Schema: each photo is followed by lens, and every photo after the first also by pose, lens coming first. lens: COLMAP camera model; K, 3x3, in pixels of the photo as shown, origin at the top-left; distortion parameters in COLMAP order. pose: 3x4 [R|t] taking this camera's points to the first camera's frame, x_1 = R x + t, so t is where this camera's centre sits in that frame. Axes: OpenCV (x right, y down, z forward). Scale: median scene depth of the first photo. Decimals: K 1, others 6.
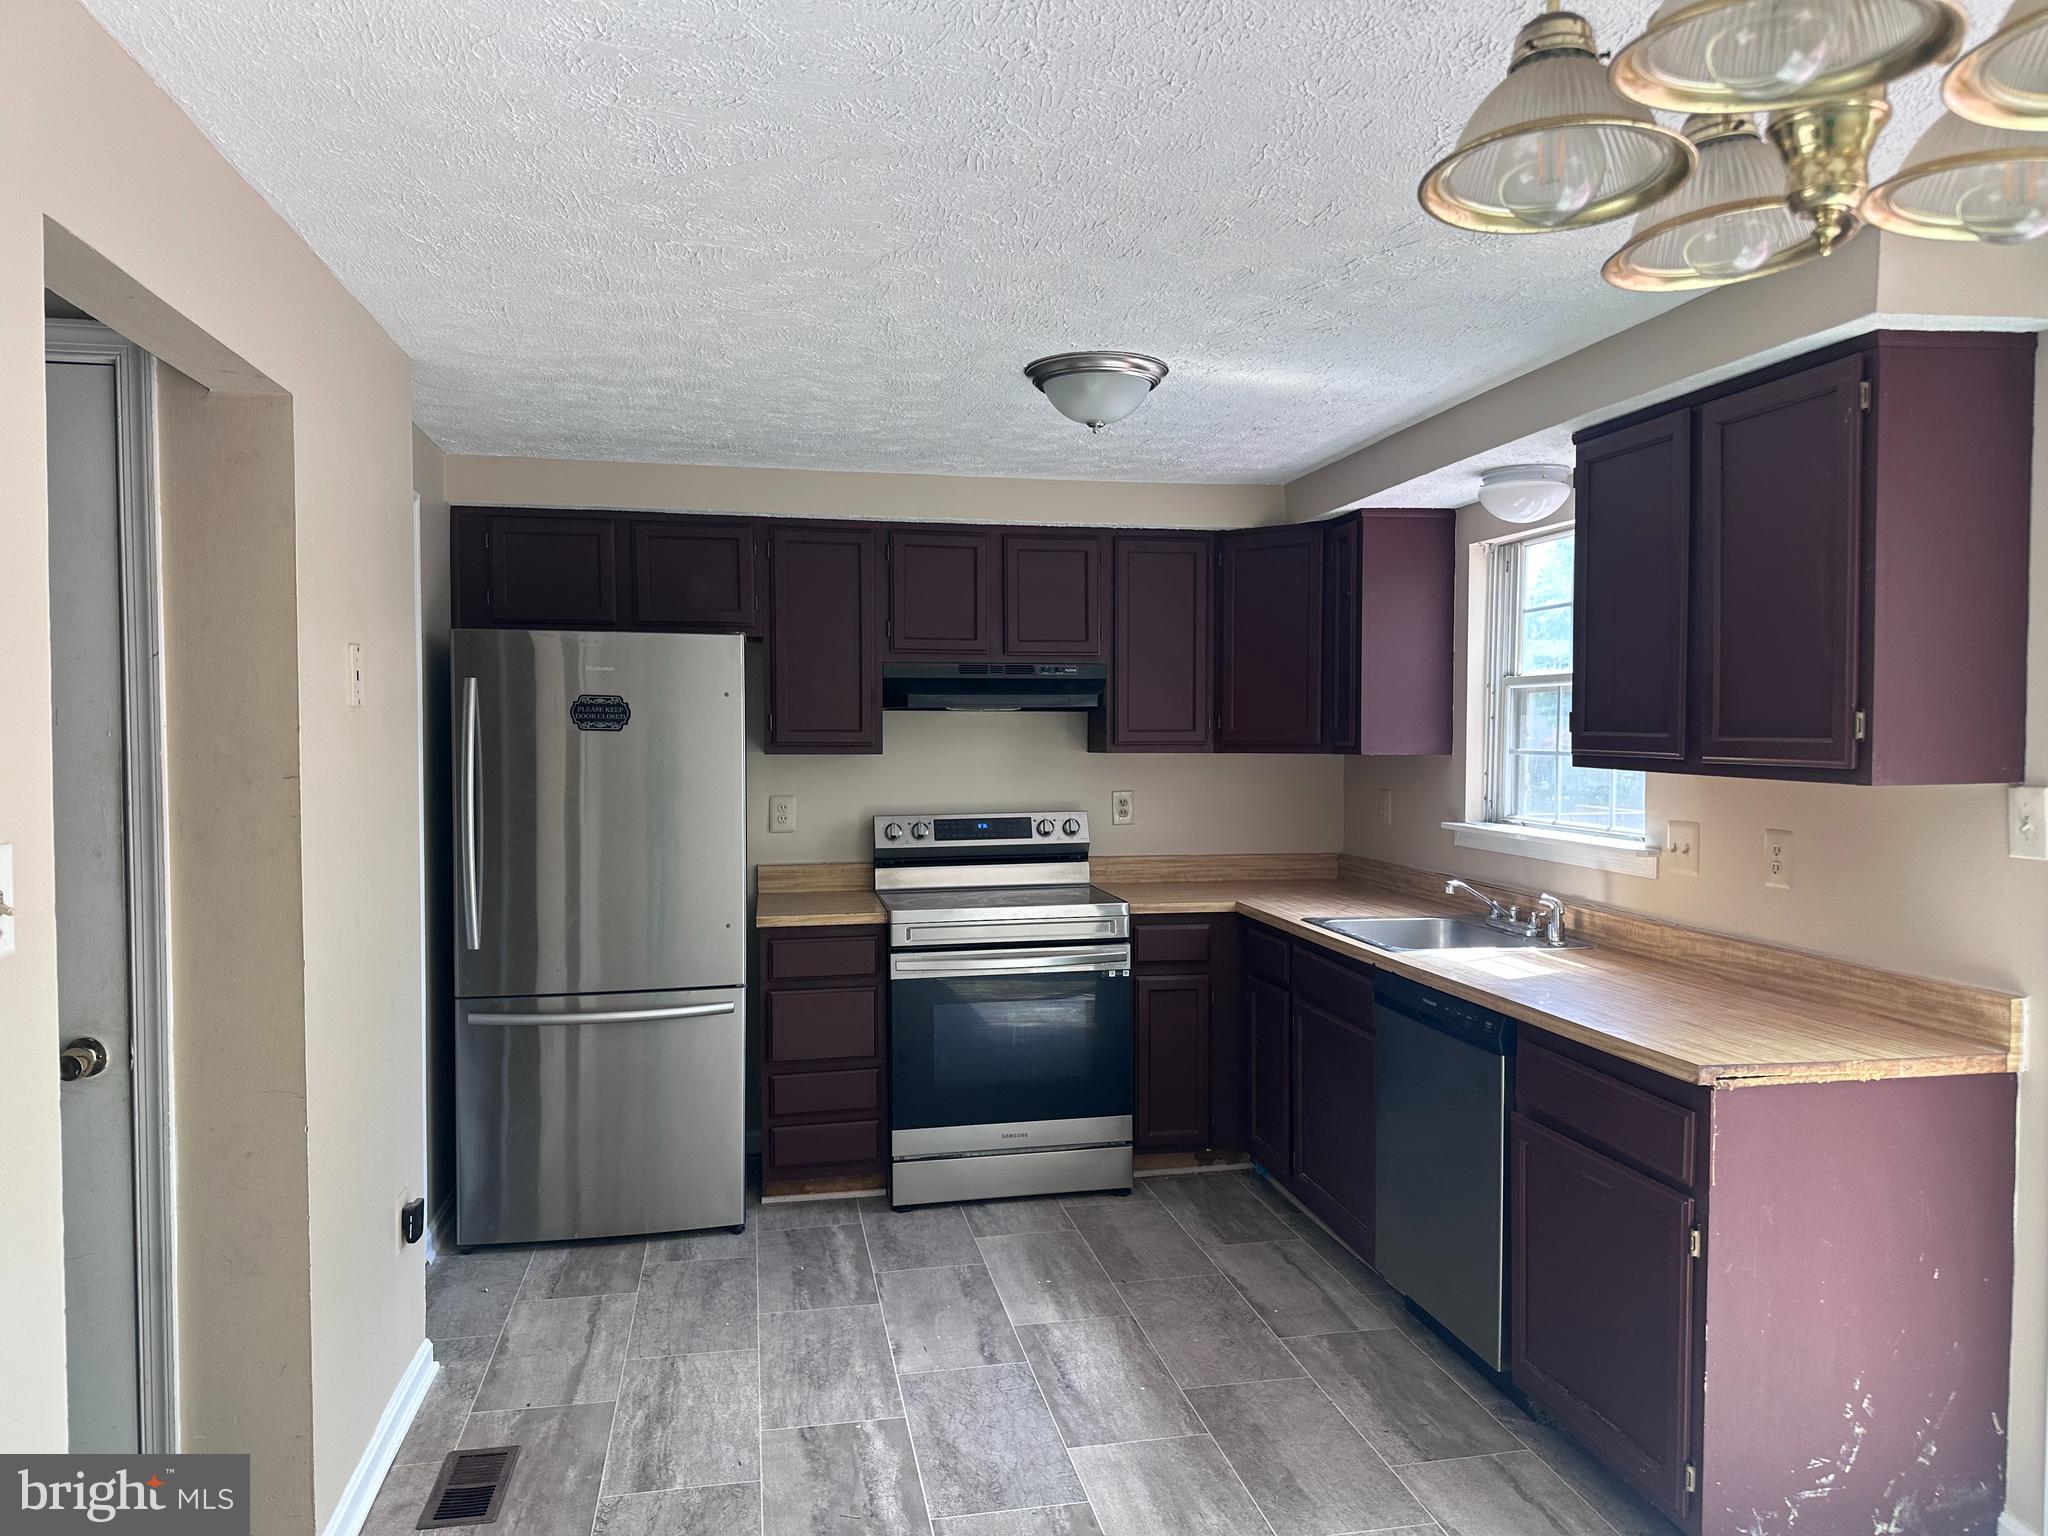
lens RADIAL K [[1435.2, 0, 1030.1], [0, 1435.2, 772.8], [0, 0, 1]] dist [0.079902, -0.059896]
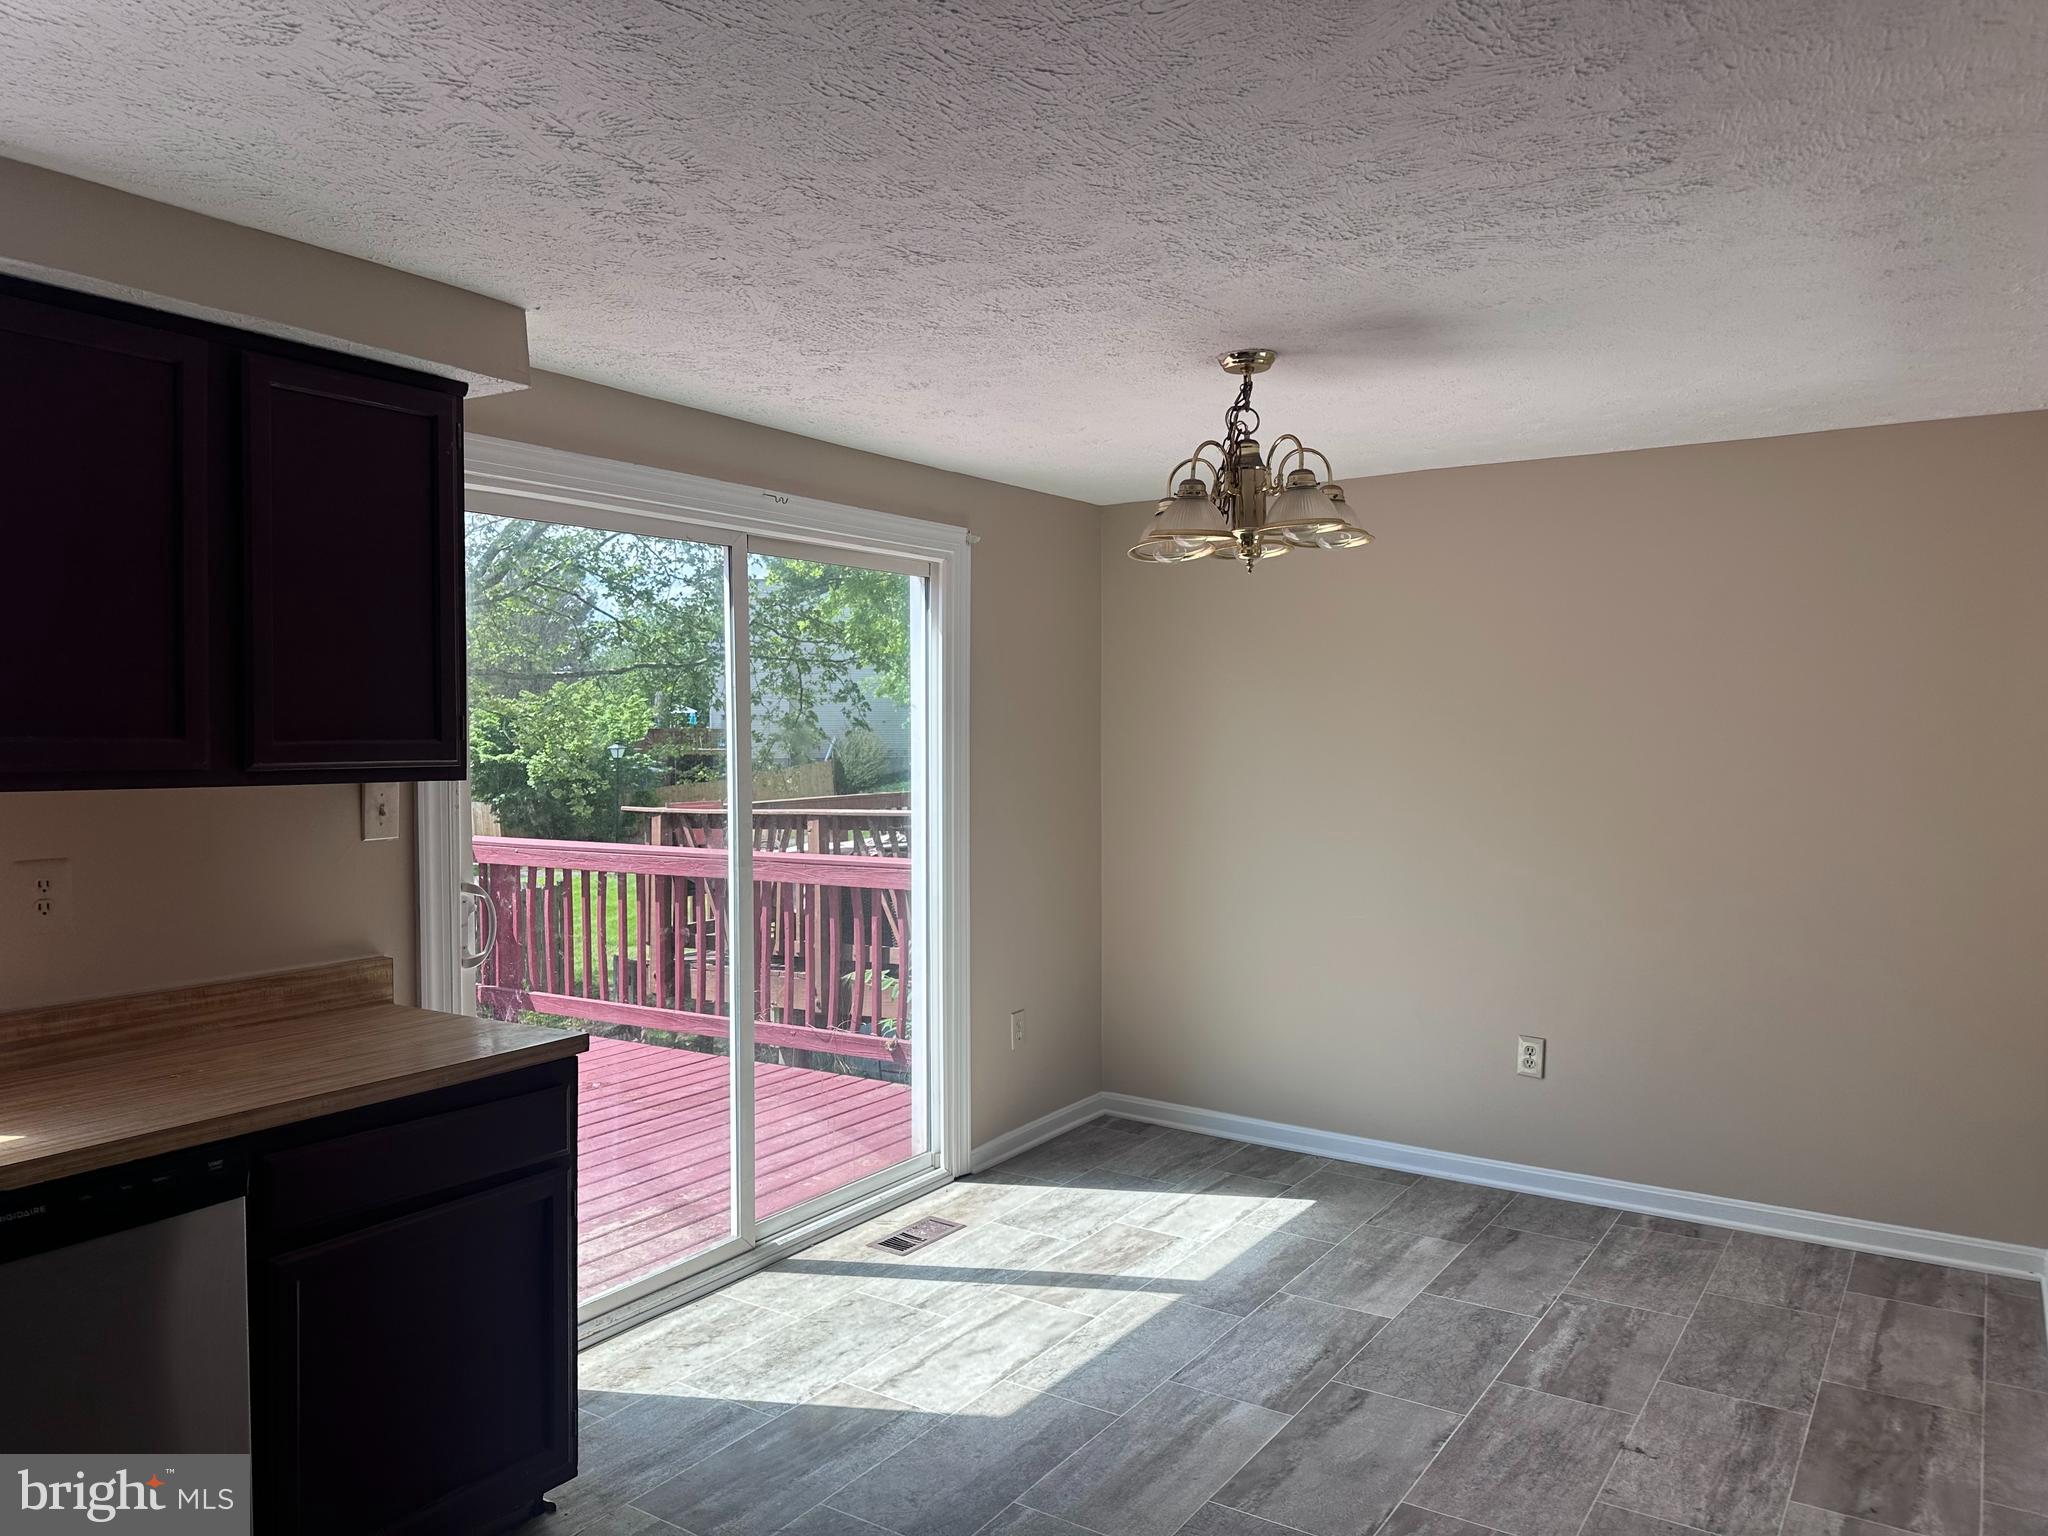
lens RADIAL K [[1435.2, 0, 1032.5], [0, 1435.2, 774.2], [0, 0, 1]] dist [0.079902, -0.059896]
pose [[-0.711594, -0.030957, 0.701909, -0.572532], [0.008700, 0.998564, 0.052861, -0.059897], [-0.702538, 0.043722, -0.710302, 1.947562]]
